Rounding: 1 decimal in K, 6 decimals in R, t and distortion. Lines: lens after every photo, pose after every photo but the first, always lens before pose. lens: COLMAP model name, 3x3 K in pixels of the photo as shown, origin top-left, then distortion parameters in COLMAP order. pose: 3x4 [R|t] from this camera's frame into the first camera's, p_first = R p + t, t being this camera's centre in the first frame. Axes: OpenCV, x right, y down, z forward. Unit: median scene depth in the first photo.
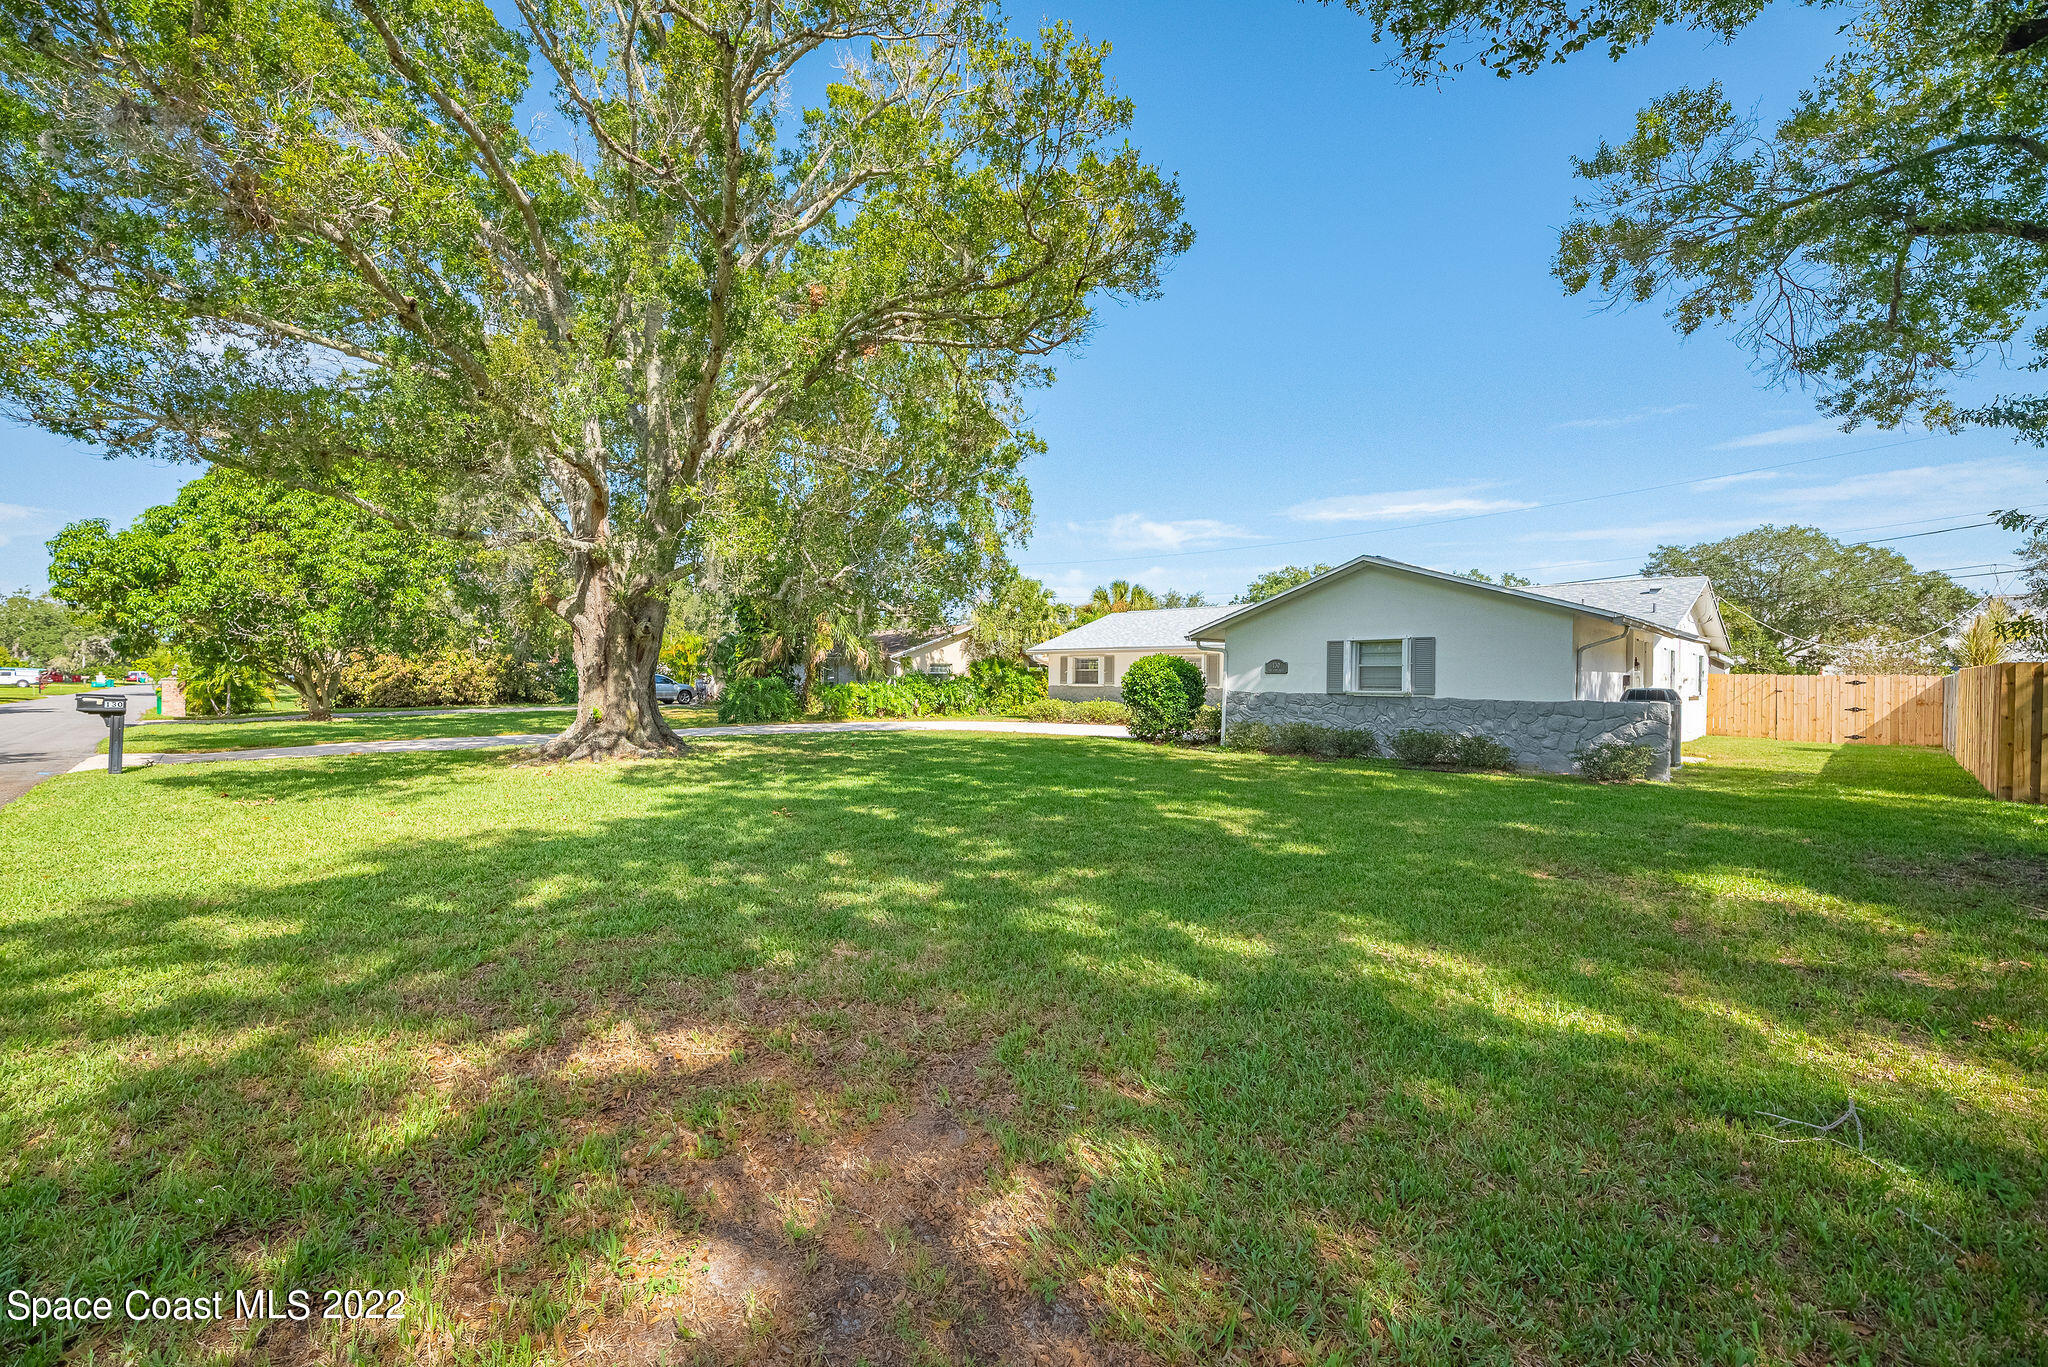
lens RADIAL K [[844.4, 0, 1022.2], [0, 844.4, 692.6], [0, 0, 1]] dist [-0.000494, -0.001647]
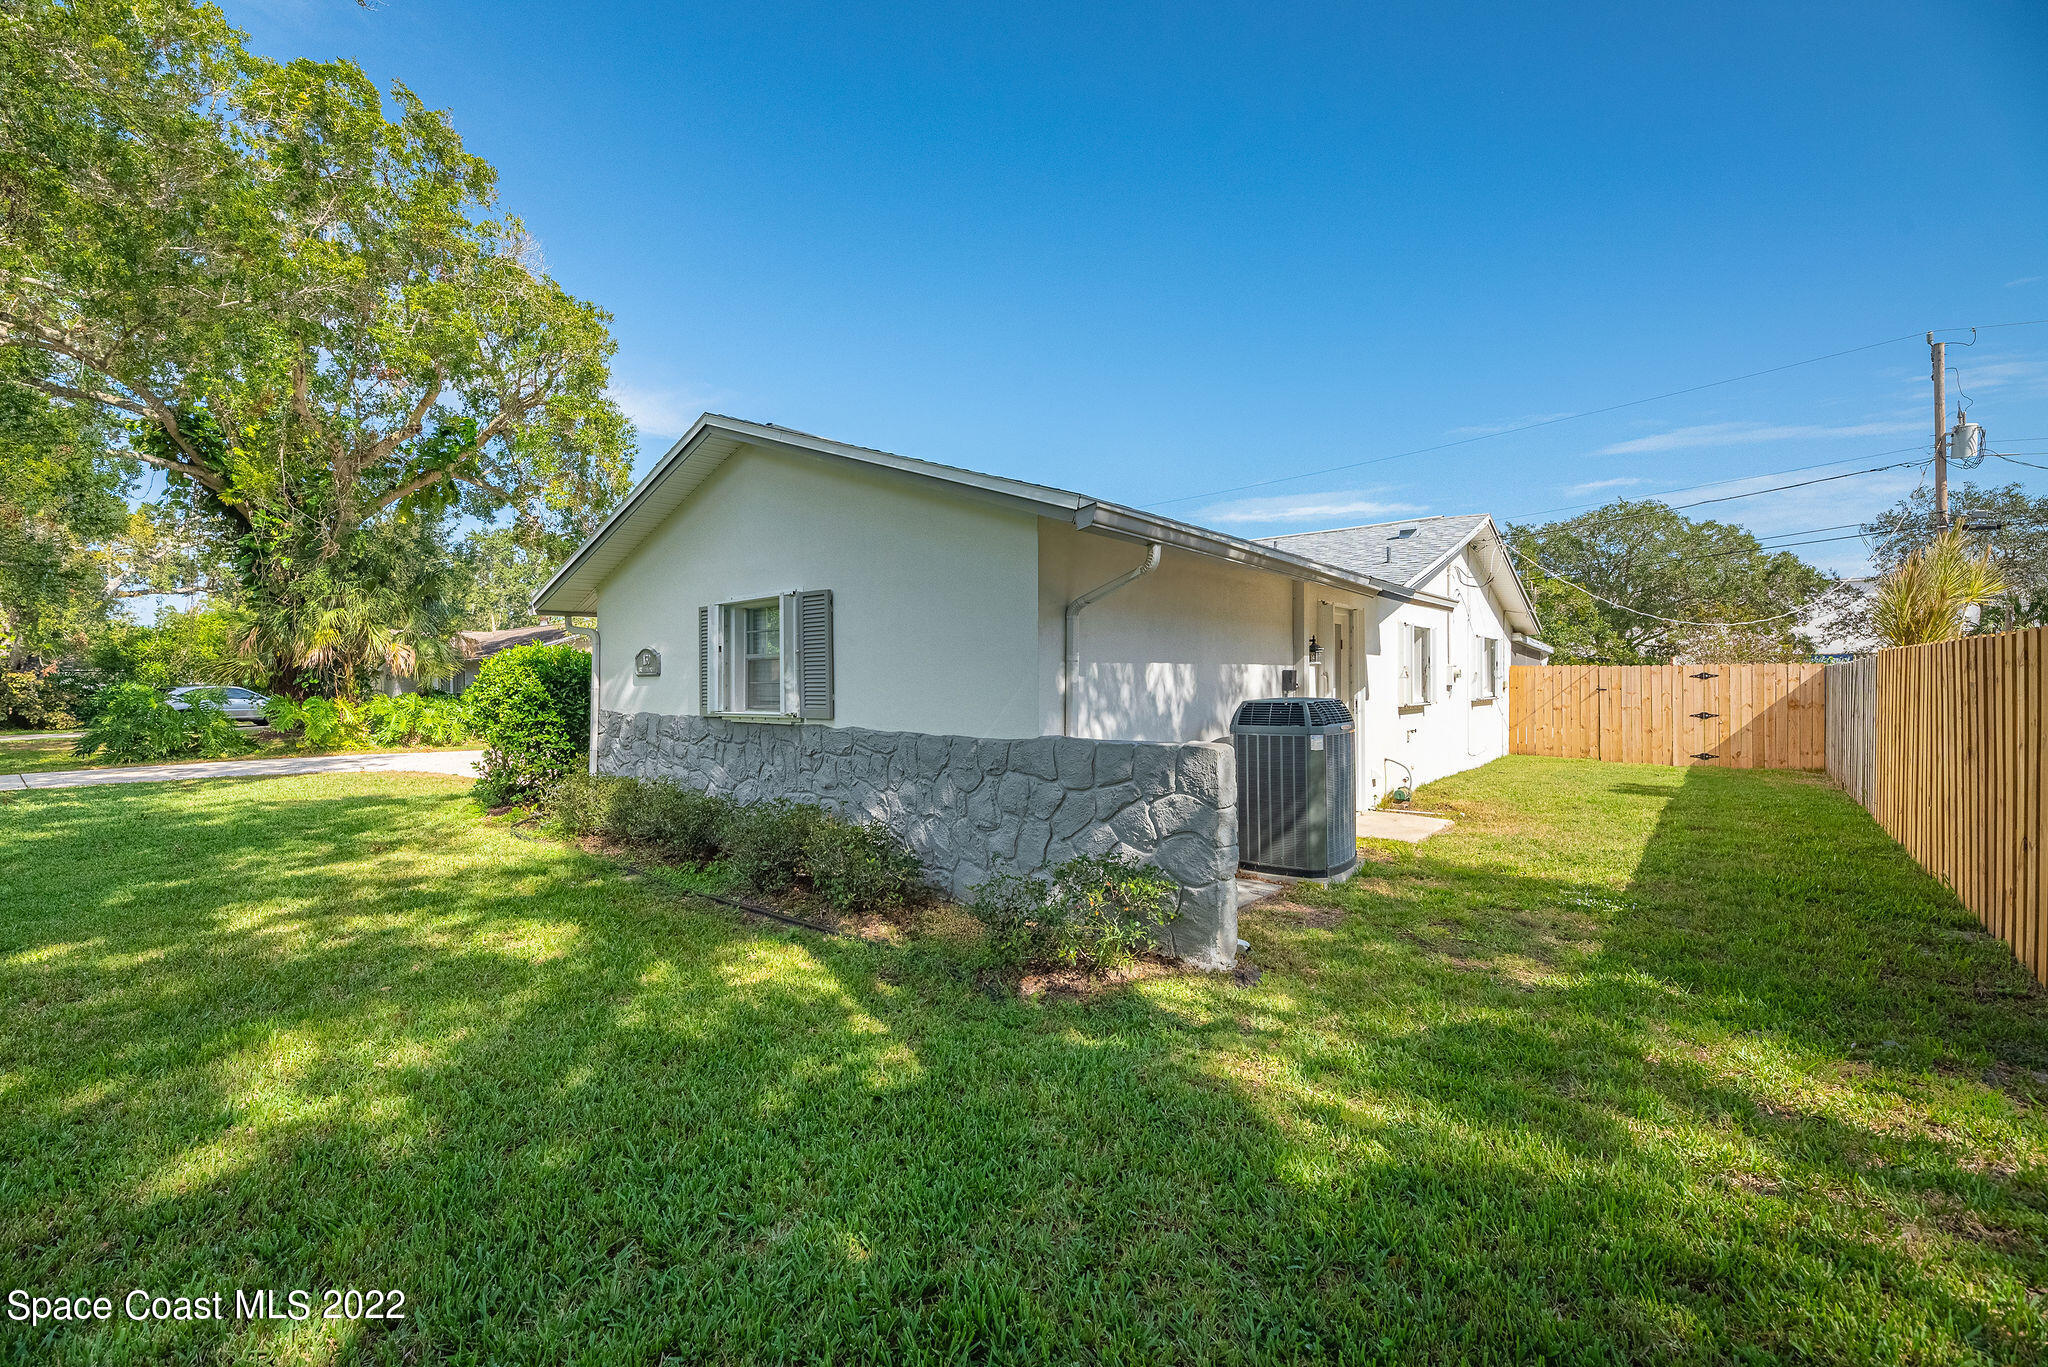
lens RADIAL K [[844.4, 0, 1027.5], [0, 844.4, 699.8], [0, 0, 1]] dist [-0.000494, -0.001647]
pose [[0.994596, -0.017147, 0.102399, 0.342495], [0.016415, 0.999833, 0.007983, -0.006350], [-0.102518, -0.006259, 0.994711, 0.345241]]
